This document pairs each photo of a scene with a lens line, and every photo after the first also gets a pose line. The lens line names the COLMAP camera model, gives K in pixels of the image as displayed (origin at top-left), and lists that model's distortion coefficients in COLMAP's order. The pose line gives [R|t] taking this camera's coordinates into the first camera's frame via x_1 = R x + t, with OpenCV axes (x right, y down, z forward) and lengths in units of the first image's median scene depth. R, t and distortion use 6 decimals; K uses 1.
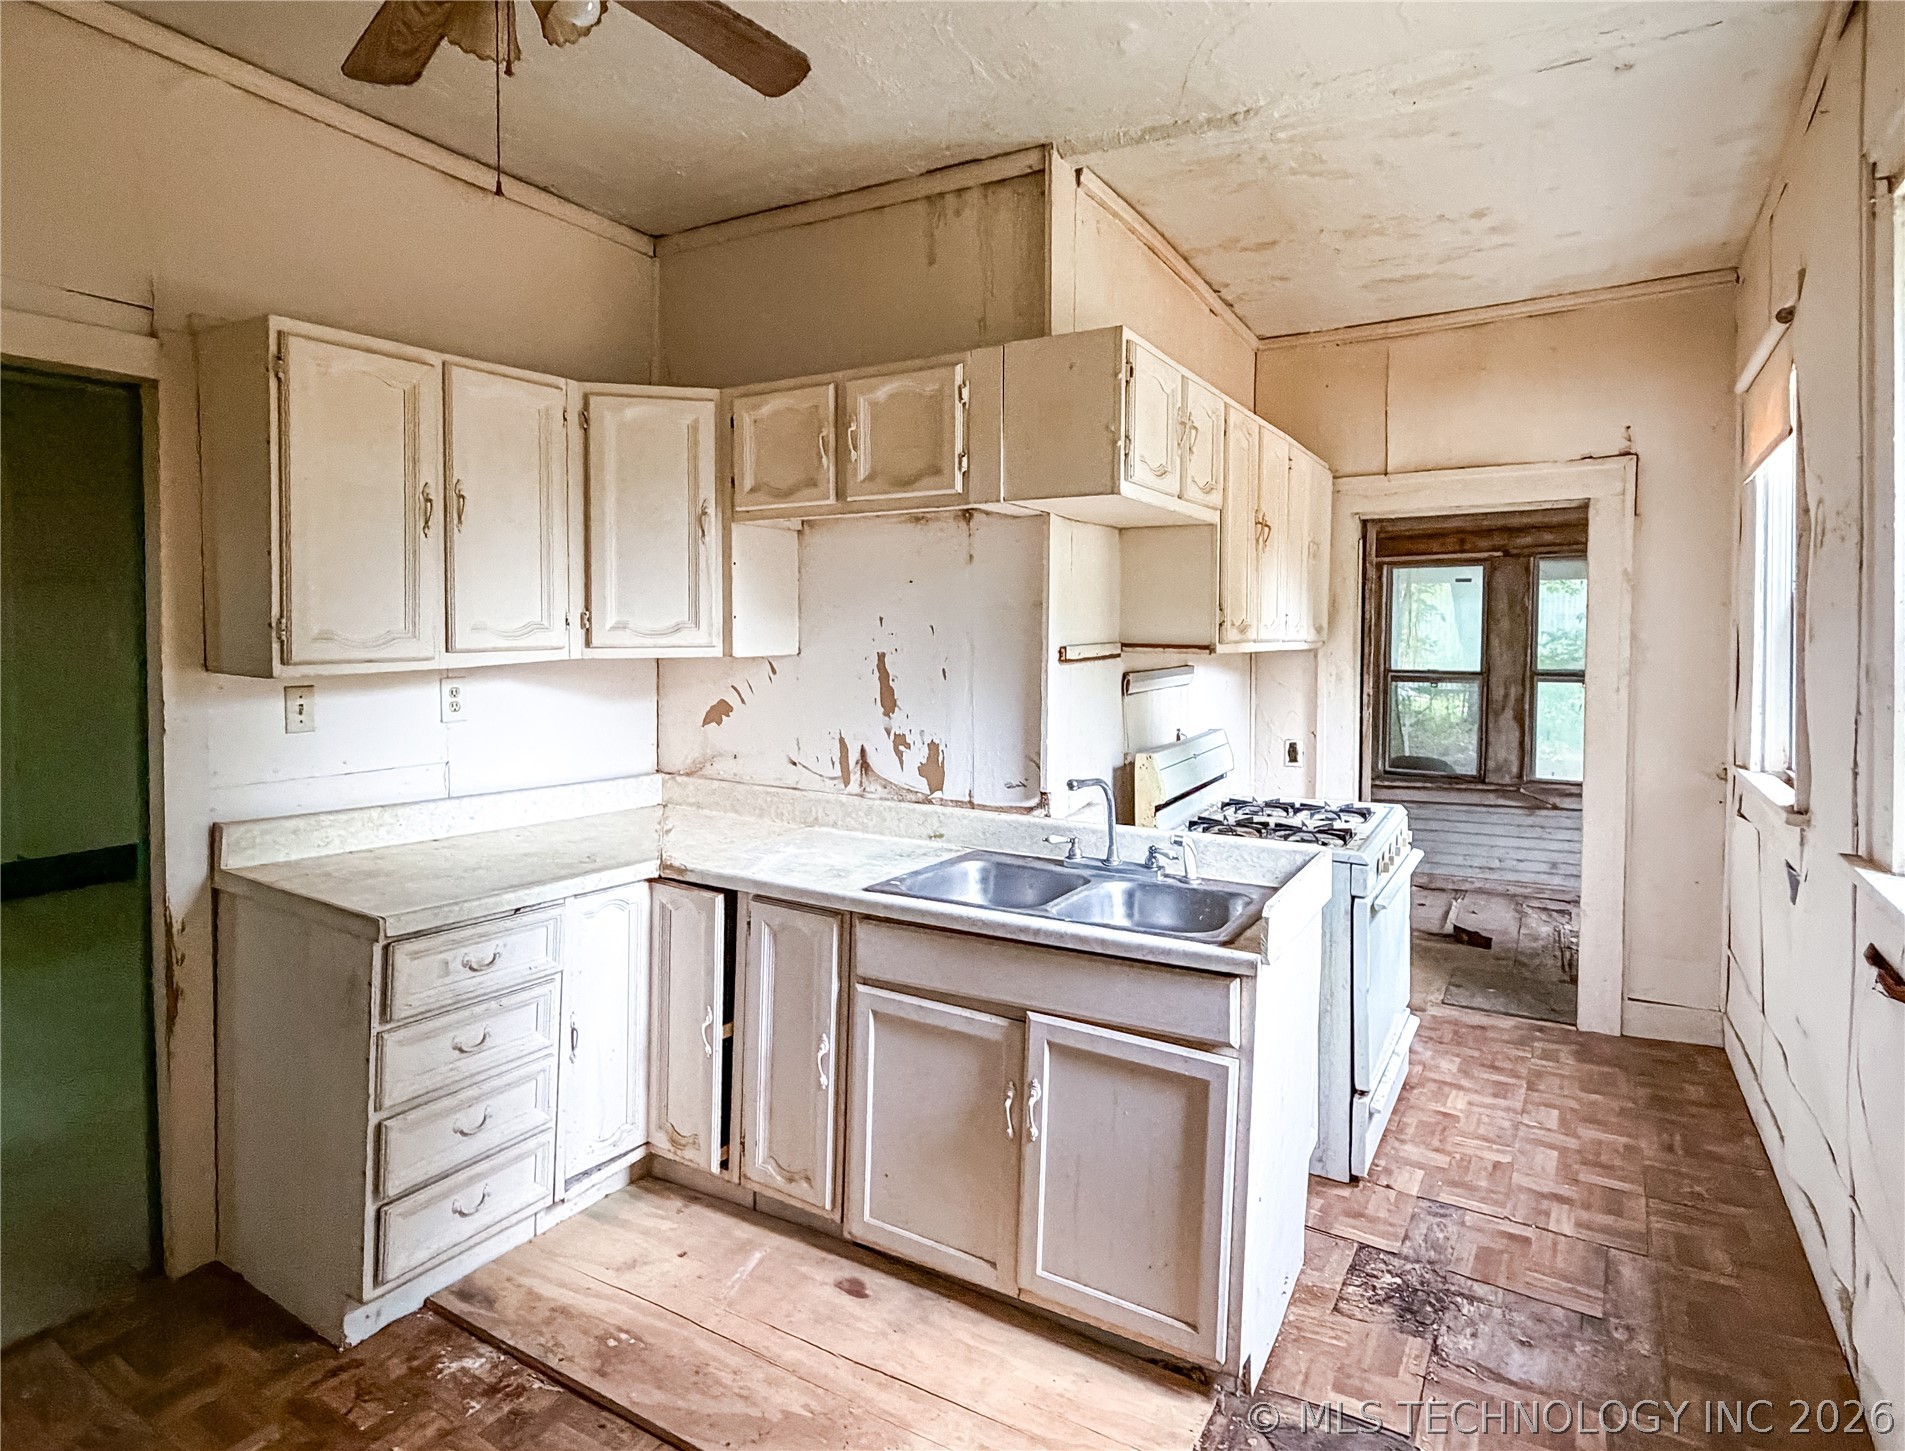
lens RADIAL K [[1069.1, 0, 945.6], [0, 1069.1, 656.2], [0, 0, 1]] dist [-0.000555, 0.002188]
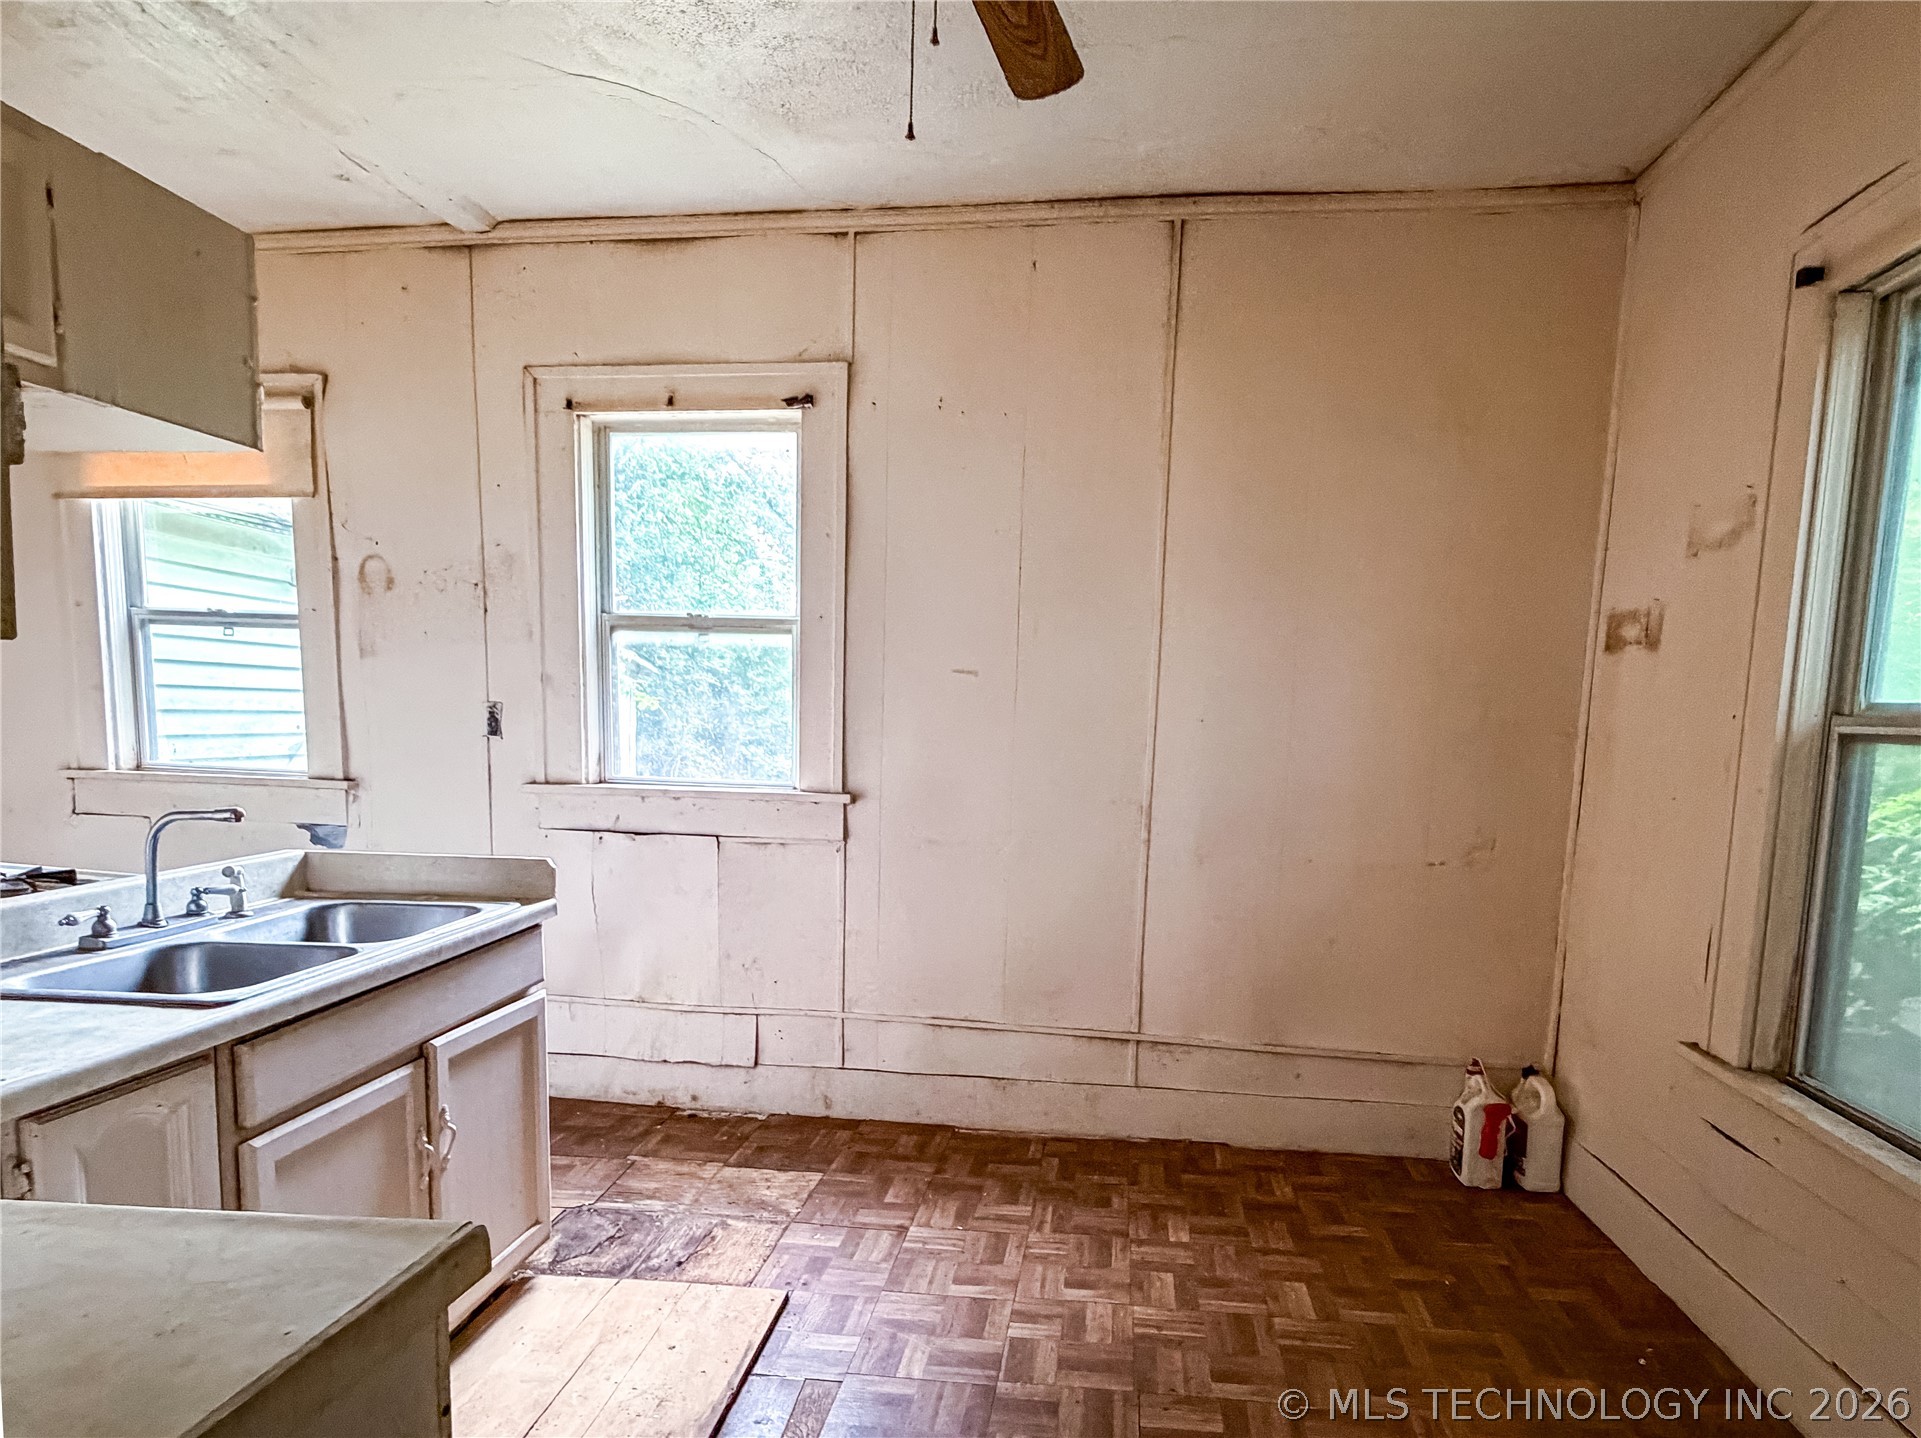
lens RADIAL K [[1056.4, 0, 992.6], [0, 1056.4, 823.9], [0, 0, 1]] dist [-0.000279, 0.001392]
pose [[-0.422218, -0.112401, 0.899499, -0.739322], [-0.006908, 0.992653, 0.120799, 0.028039], [-0.906468, 0.044790, -0.419892, 0.753058]]
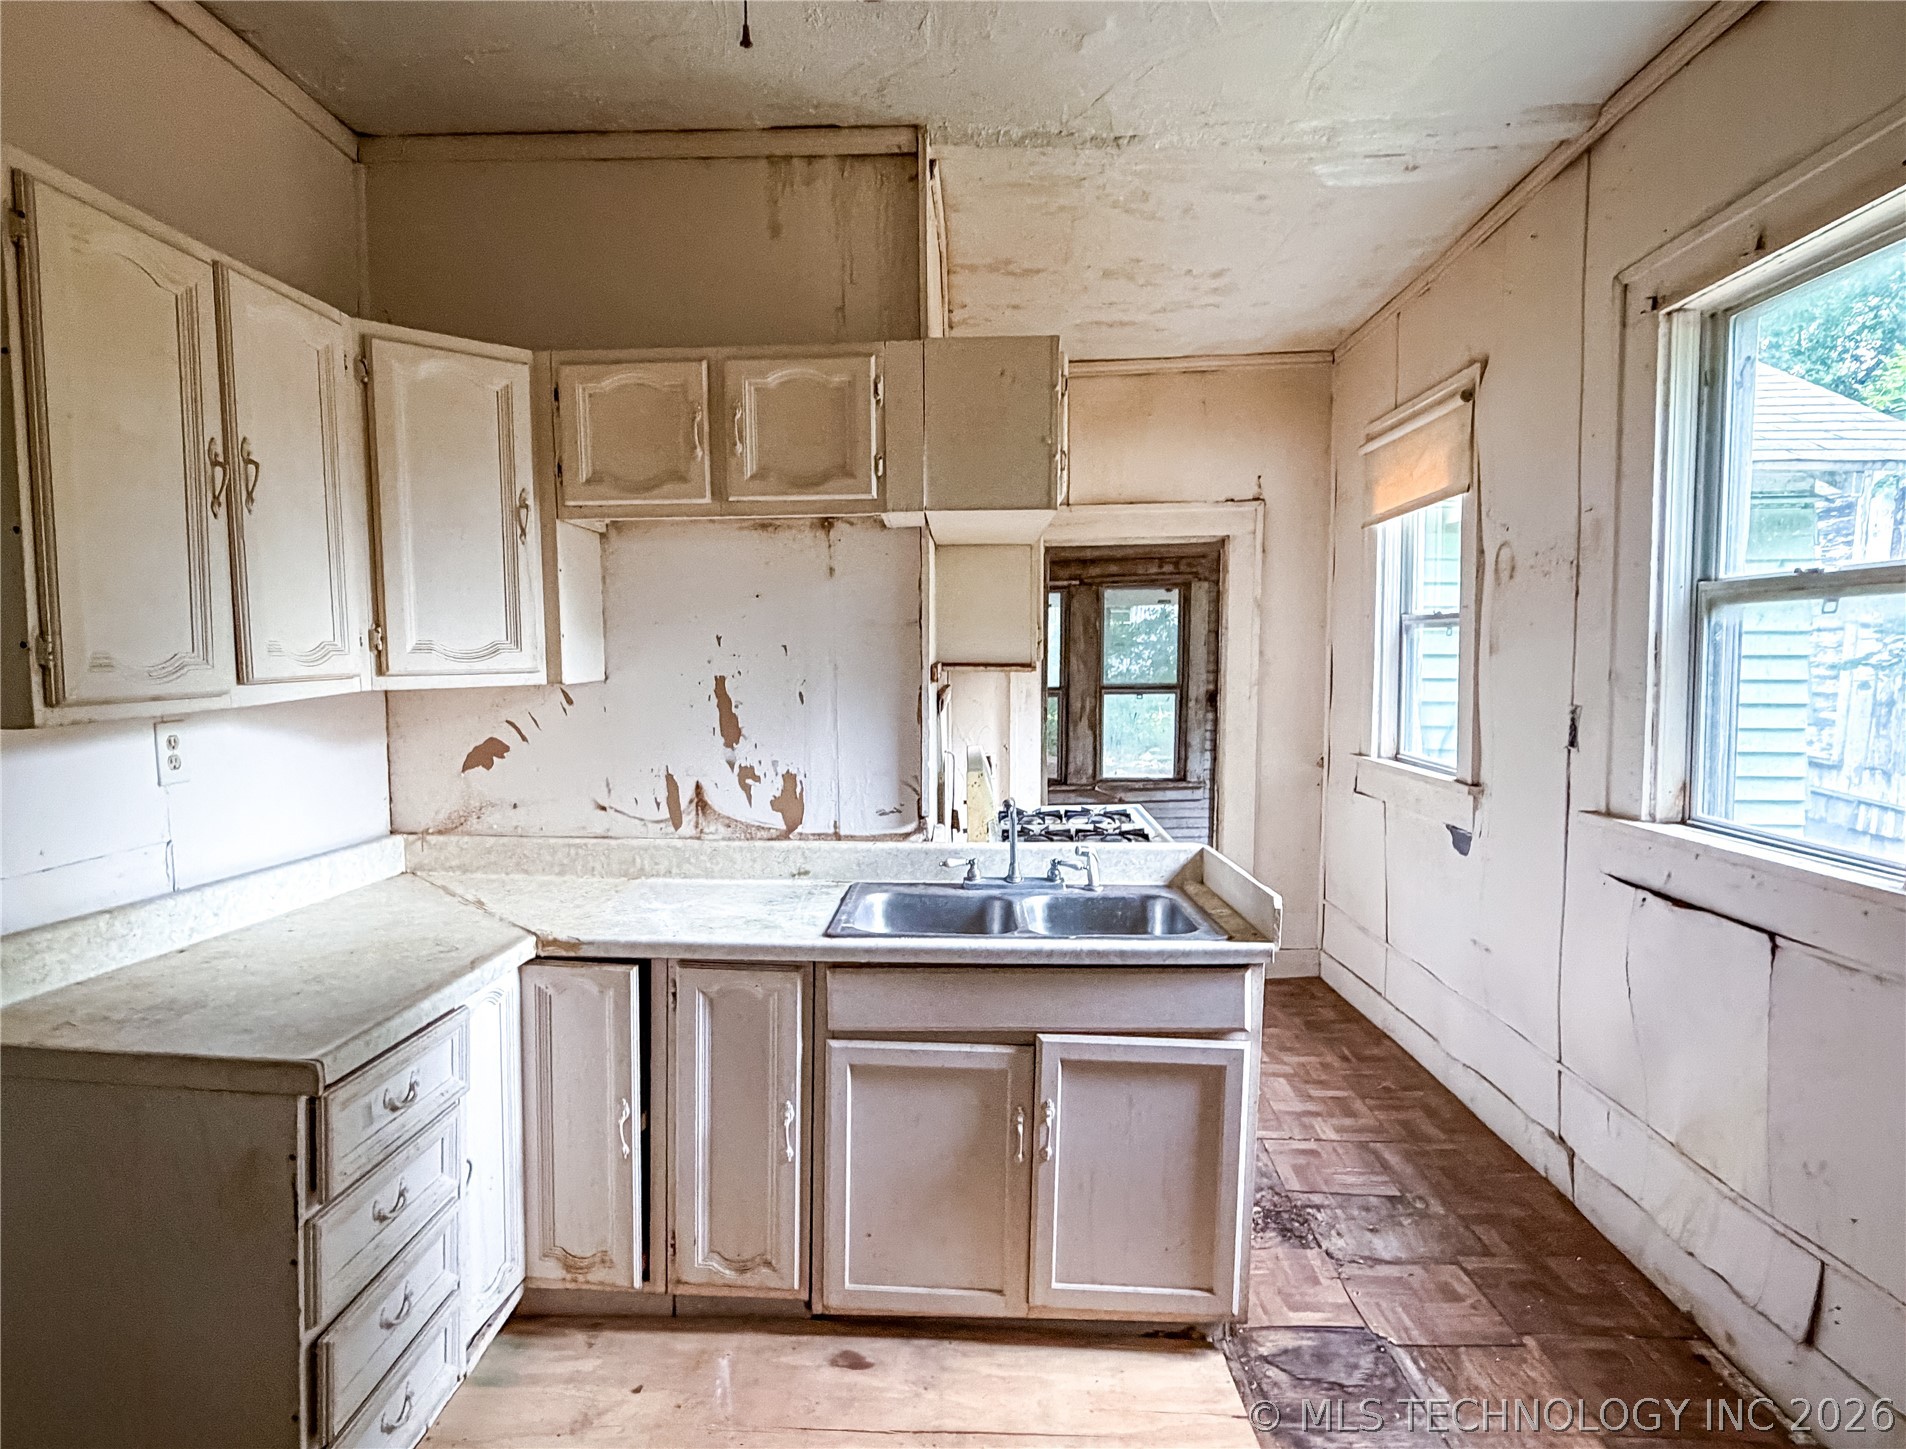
lens RADIAL K [[1069.7, 0, 944.9], [0, 1069.7, 744.9], [0, 0, 1]] dist [-0.000555, 0.002188]
pose [[0.884184, -0.047912, 0.464676, -0.358586], [0.020010, 0.997698, 0.064796, -0.000187], [-0.466711, -0.047994, 0.883107, 0.144823]]
